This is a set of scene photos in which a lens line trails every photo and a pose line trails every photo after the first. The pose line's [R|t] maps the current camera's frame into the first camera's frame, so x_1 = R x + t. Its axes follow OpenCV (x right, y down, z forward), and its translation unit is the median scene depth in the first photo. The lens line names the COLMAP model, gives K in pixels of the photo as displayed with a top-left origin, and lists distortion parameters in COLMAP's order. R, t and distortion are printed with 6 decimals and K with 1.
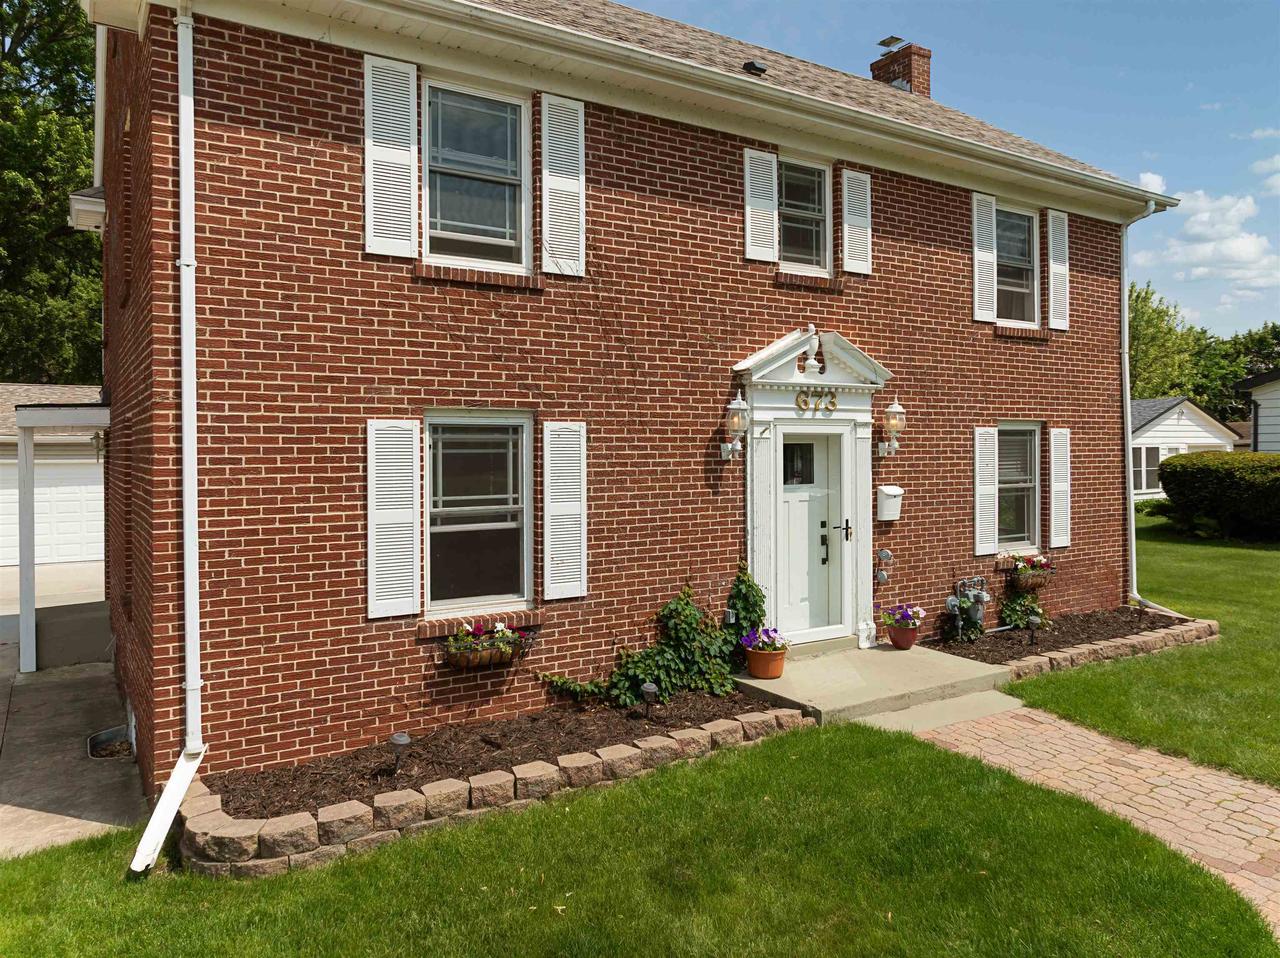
lens RADIAL K [[951.3, 0, 706.8], [0, 951.3, 454.4], [0, 0, 1]] dist [-0.007796, -0.005573]
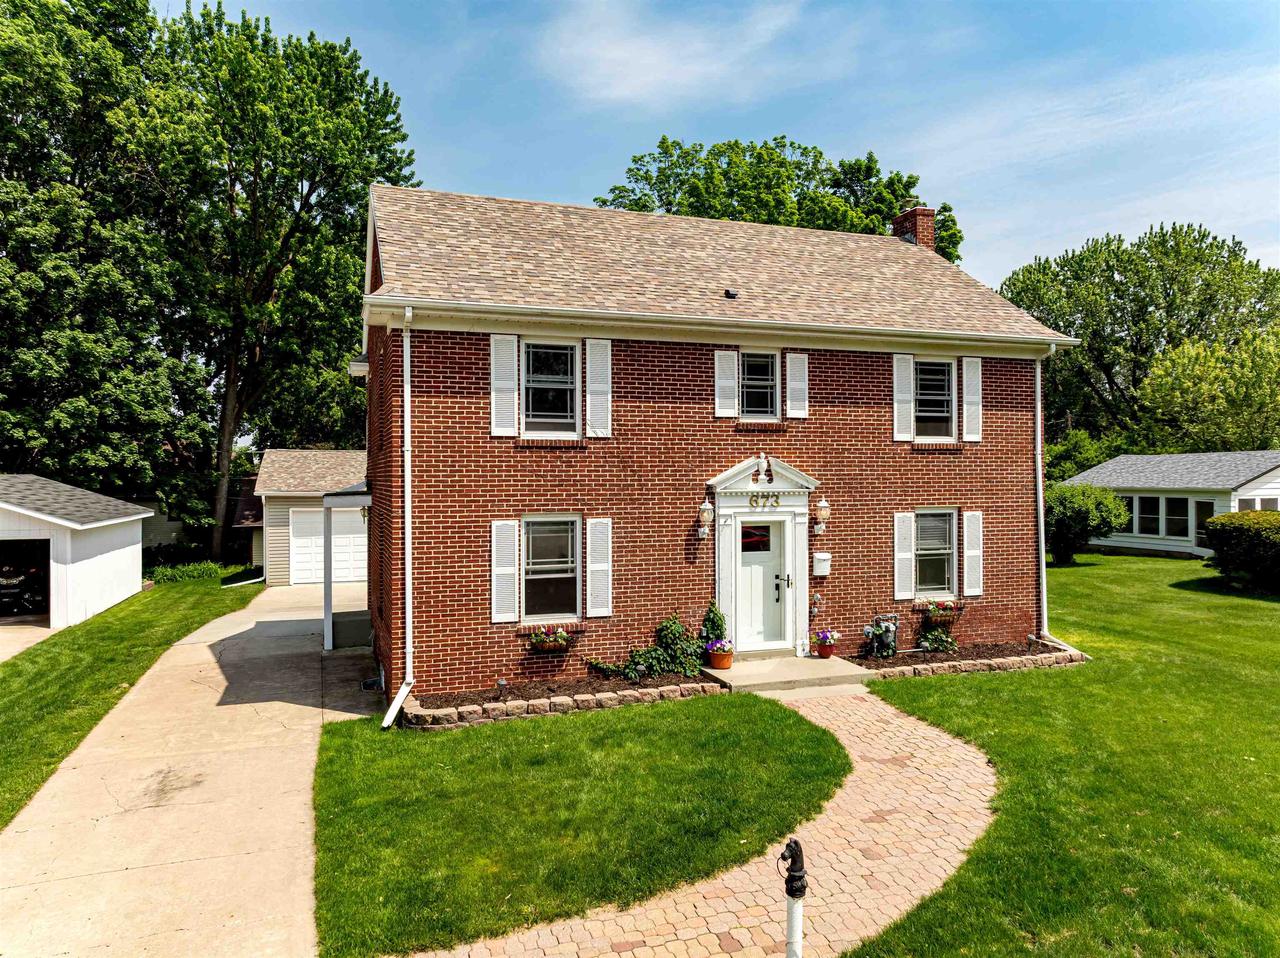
lens RADIAL K [[931.2, 0, 671.2], [0, 931.2, 480.8], [0, 0, 1]] dist [-0.003168, -0.001872]
pose [[0.969940, 0.001785, -0.243338, 0.408672], [-0.003054, 0.999984, -0.004836, -0.096963], [0.243326, 0.005434, 0.969929, -0.673150]]
